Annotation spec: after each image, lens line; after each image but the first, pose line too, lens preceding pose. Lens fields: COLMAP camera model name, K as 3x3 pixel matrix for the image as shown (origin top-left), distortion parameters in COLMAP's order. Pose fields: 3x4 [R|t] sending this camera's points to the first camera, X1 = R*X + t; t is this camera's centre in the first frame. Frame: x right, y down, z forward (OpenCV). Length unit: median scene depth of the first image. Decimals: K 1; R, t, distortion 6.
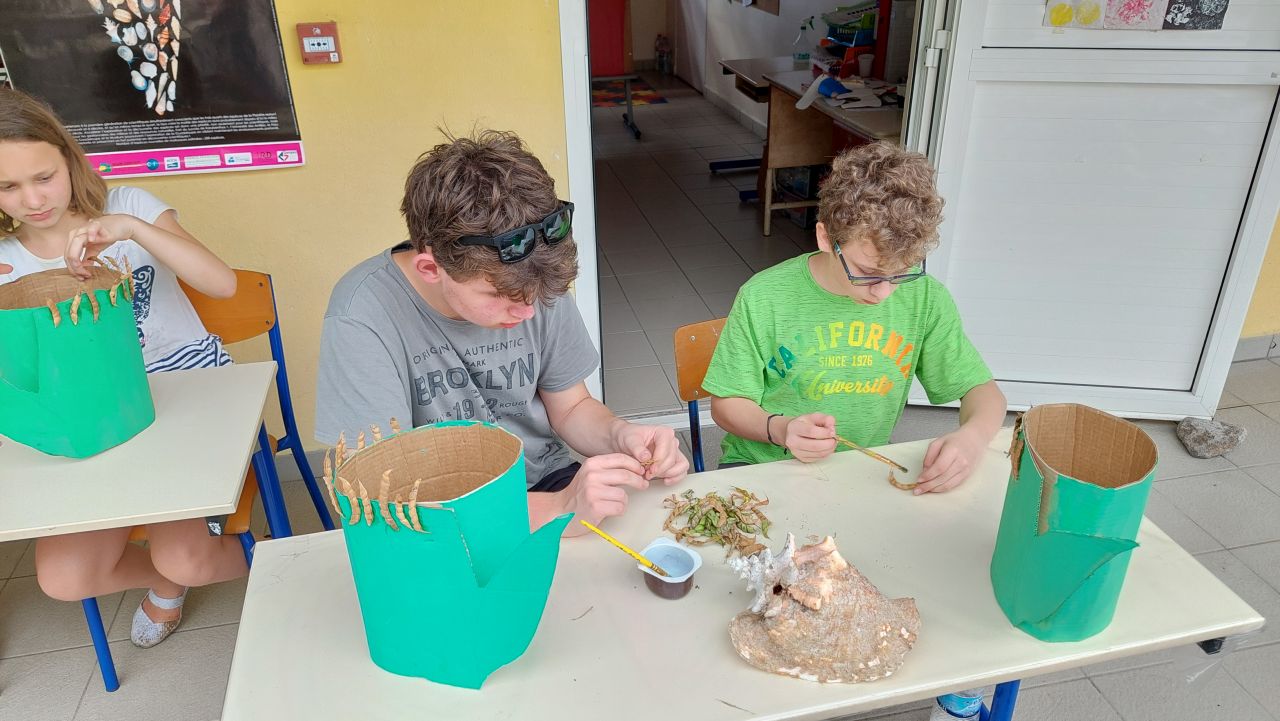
lens RADIAL K [[878.8, 0, 640.0], [0, 878.8, 360.5], [0, 0, 1]] dist [0.041526, -0.051434]
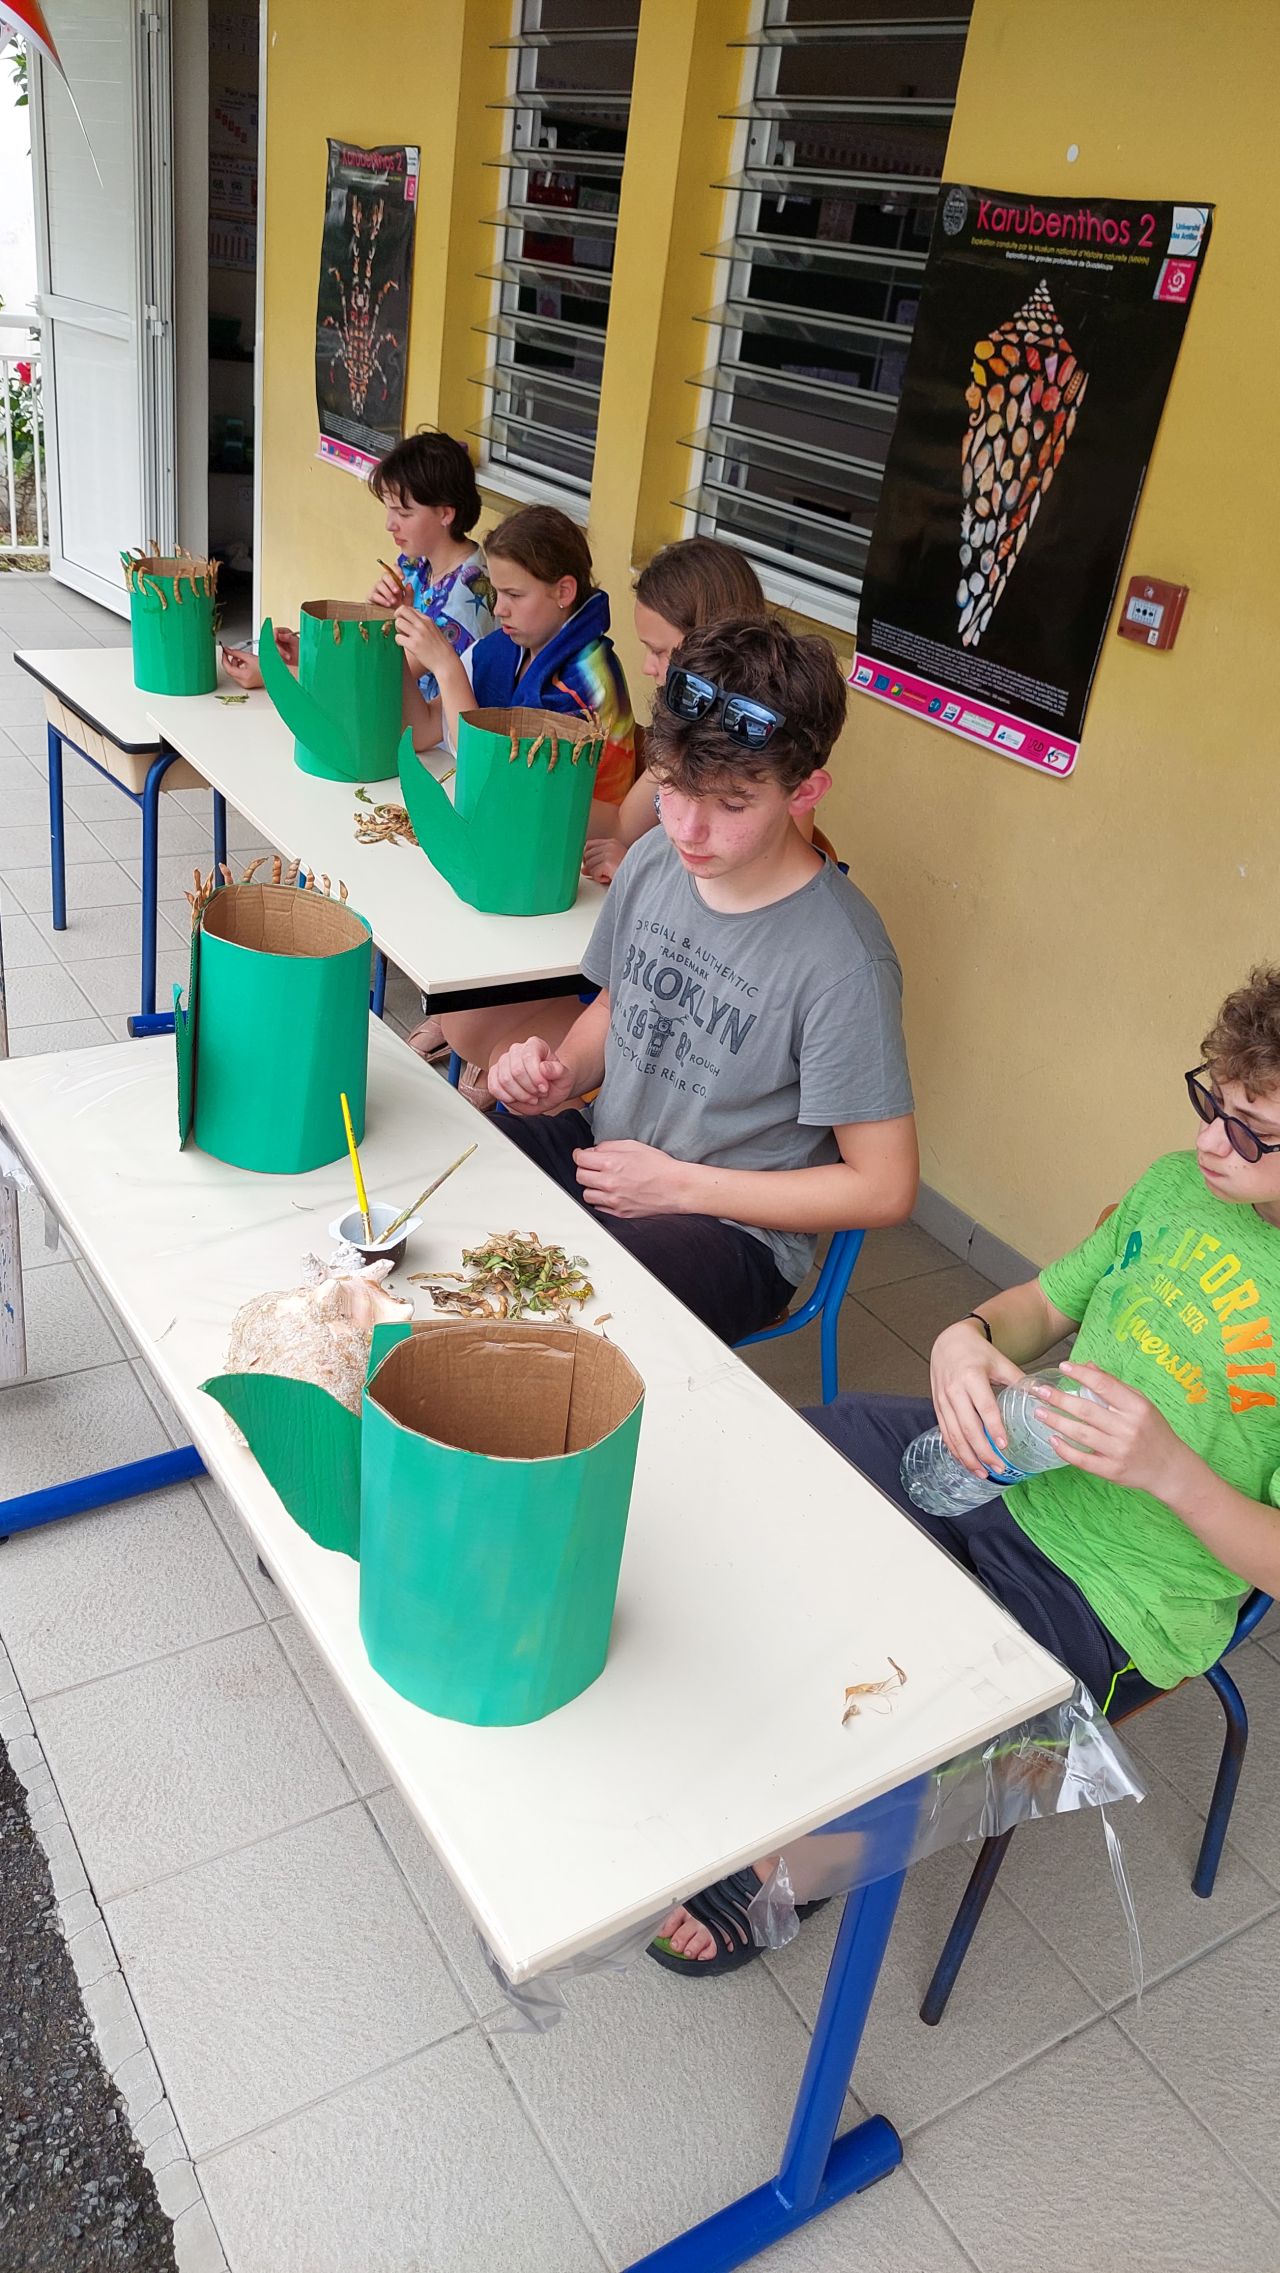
lens RADIAL K [[1658.1, 0, 640.0], [0, 1658.1, 1136.5], [0, 0, 1]] dist [0.009502, 0.002020]
pose [[0.312559, 0.499830, -0.807761, 0.683653], [-0.545859, 0.790449, 0.277900, -0.195817], [0.777396, 0.354063, 0.519898, 0.234999]]
